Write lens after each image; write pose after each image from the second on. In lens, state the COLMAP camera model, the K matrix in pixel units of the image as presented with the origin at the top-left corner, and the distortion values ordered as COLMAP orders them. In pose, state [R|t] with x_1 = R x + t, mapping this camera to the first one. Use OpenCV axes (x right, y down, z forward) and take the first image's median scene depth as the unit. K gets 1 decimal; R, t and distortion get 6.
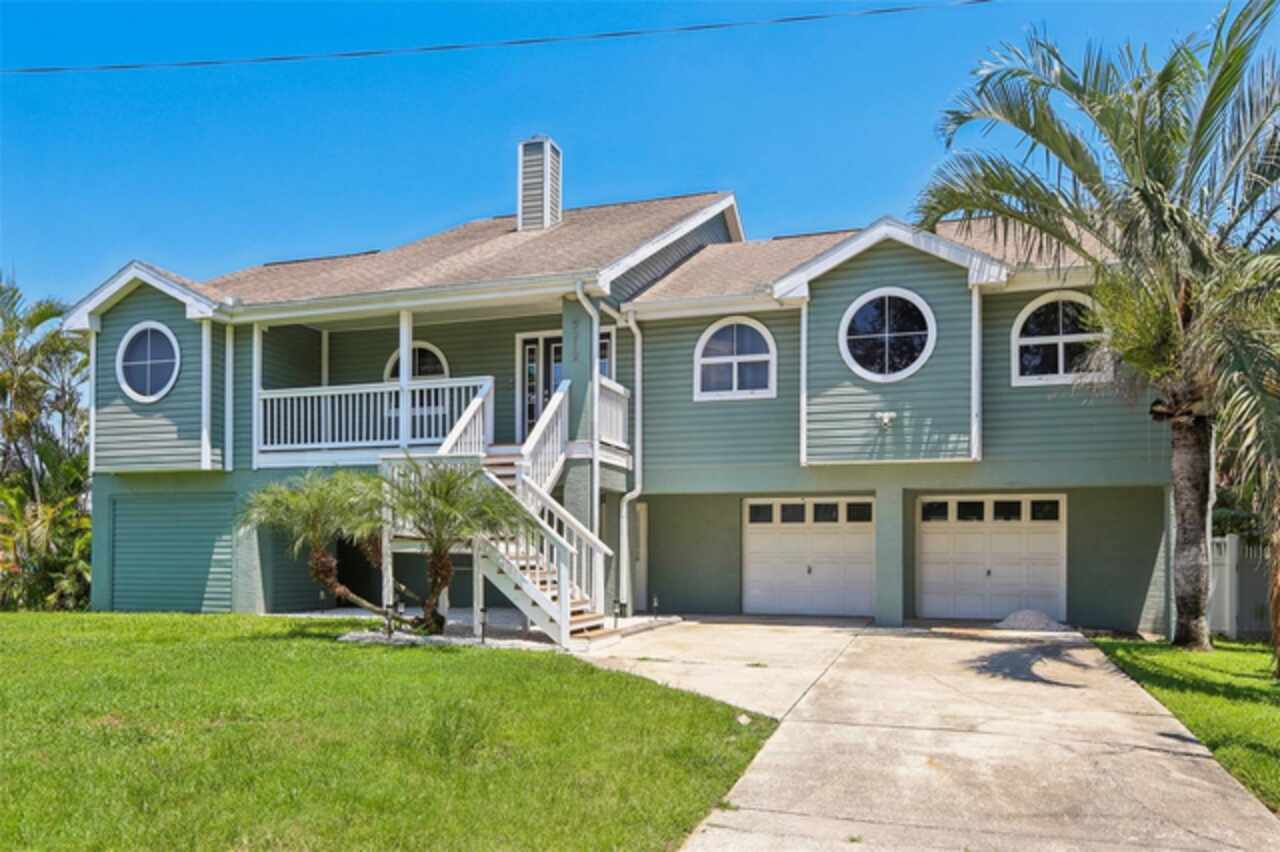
lens RADIAL K [[980.1, 0, 630.2], [0, 980.1, 438.3], [0, 0, 1]] dist [0.009131, 0.000487]
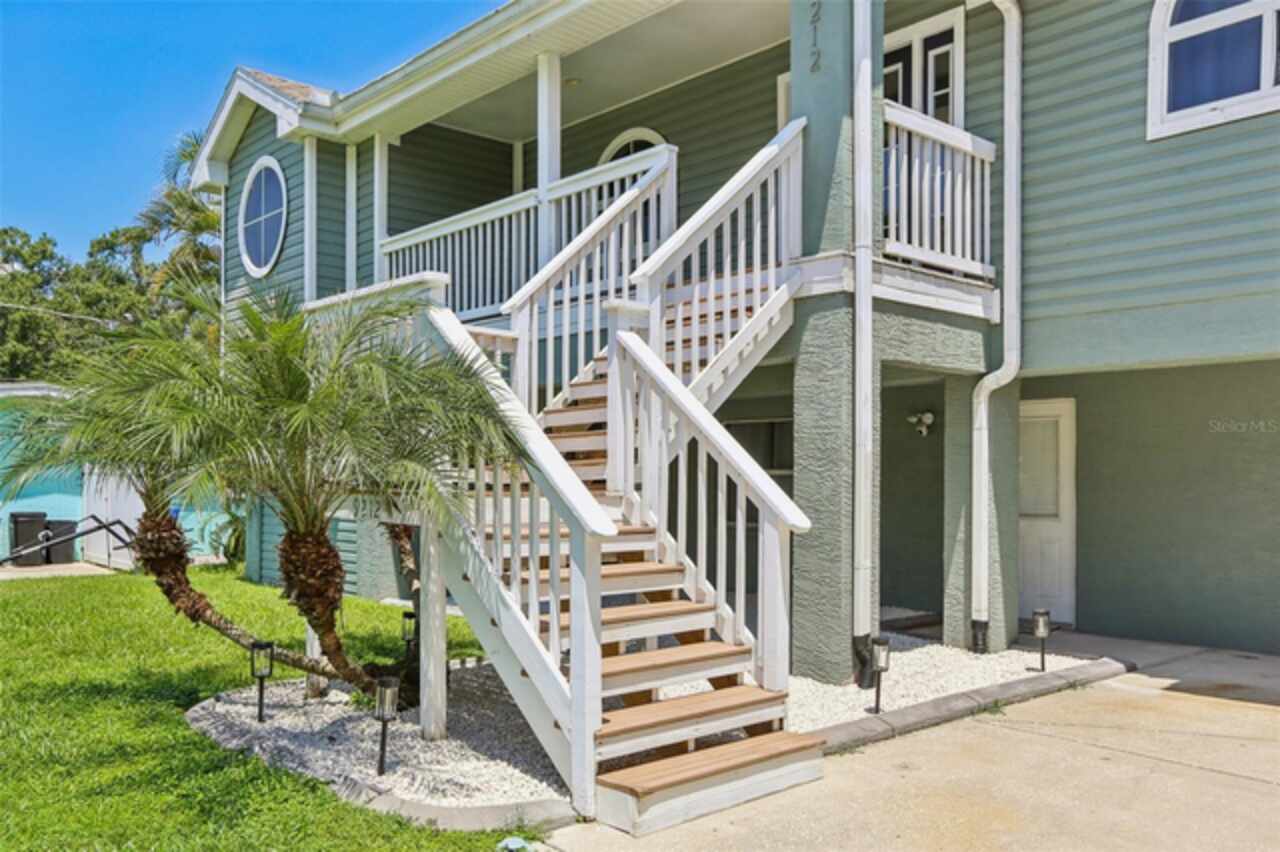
lens RADIAL K [[1066.7, 0, 642.5], [0, 1066.7, 429.5], [0, 0, 1]] dist [0.054383, 0.001683]
pose [[0.877277, -0.025655, -0.479297, 0.092664], [0.056679, 0.997121, 0.050369, 0.047240], [0.476625, -0.071354, 0.876206, 0.495253]]
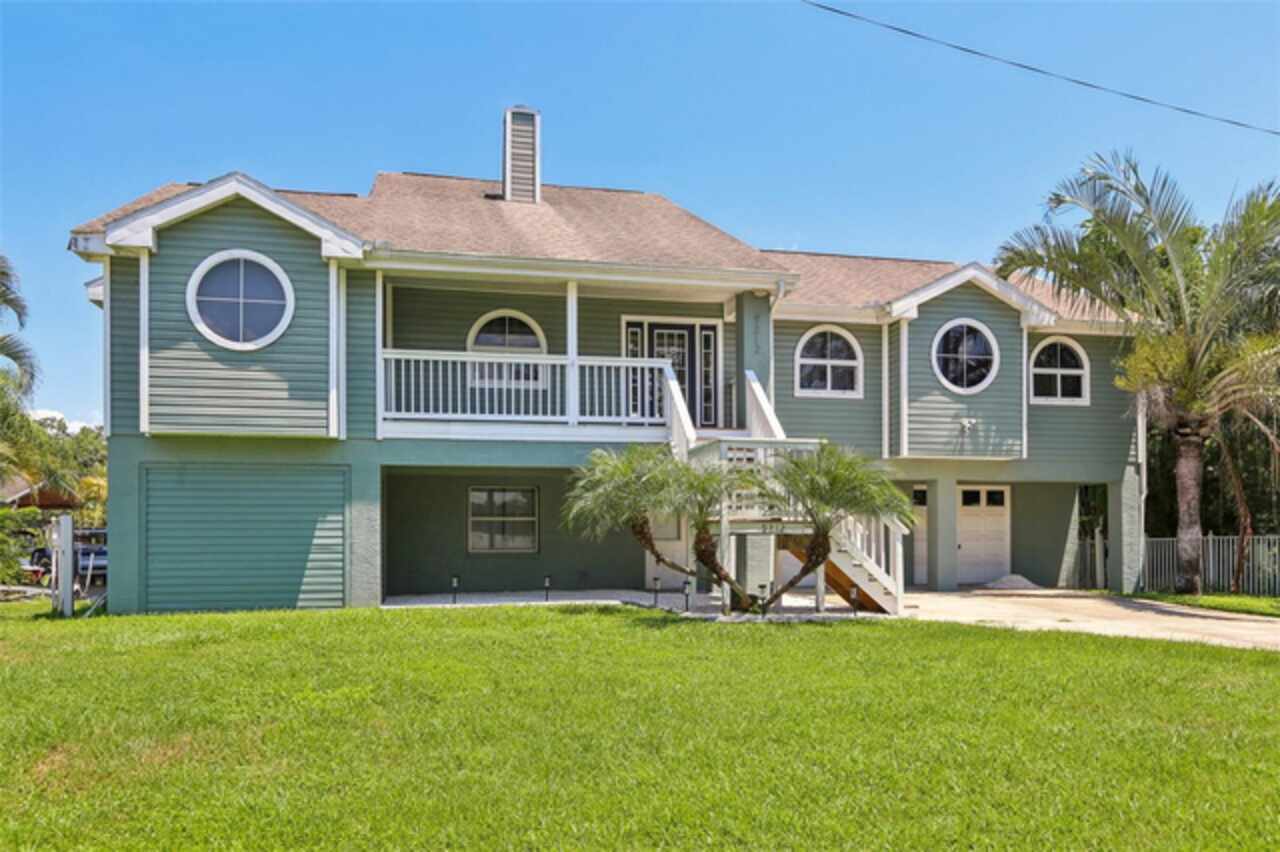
lens RADIAL K [[980.1, 0, 637.3], [0, 980.1, 417.8], [0, 0, 1]] dist [0.009131, 0.000487]
pose [[0.842987, 0.056284, 0.534981, -0.678925], [-0.054481, 0.998330, -0.019185, 0.017518], [-0.535167, -0.012974, 0.844646, 0.153330]]
